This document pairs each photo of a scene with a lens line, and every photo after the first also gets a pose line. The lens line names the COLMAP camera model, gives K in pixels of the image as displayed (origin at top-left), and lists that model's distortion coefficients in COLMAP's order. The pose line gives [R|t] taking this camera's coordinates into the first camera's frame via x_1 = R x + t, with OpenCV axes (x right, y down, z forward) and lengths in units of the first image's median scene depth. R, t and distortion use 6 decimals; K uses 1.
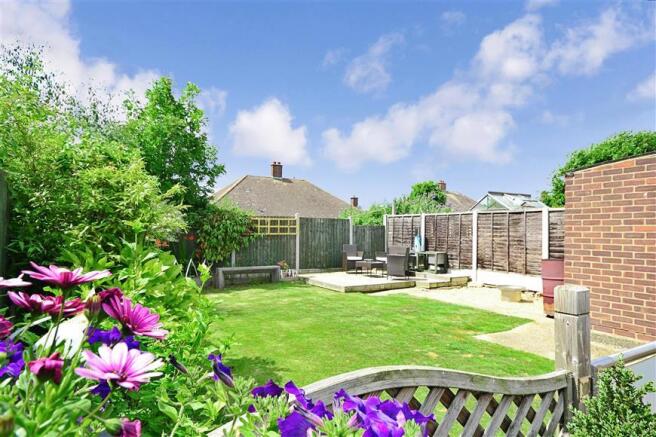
lens RADIAL K [[398.7, 0, 337.6], [0, 398.7, 231.2], [0, 0, 1]] dist [0.002911, 0.001229]
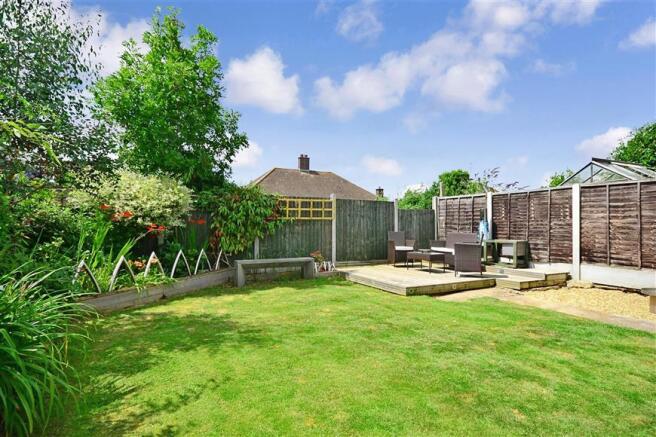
lens RADIAL K [[365.1, 0, 327.3], [0, 365.1, 218.6], [0, 0, 1]] dist [0.008887, 0.000822]
pose [[0.996418, -0.006853, -0.084290, -0.054938], [0.005635, 0.999876, -0.014679, 0.019238], [0.084380, 0.014151, 0.996333, 0.269828]]
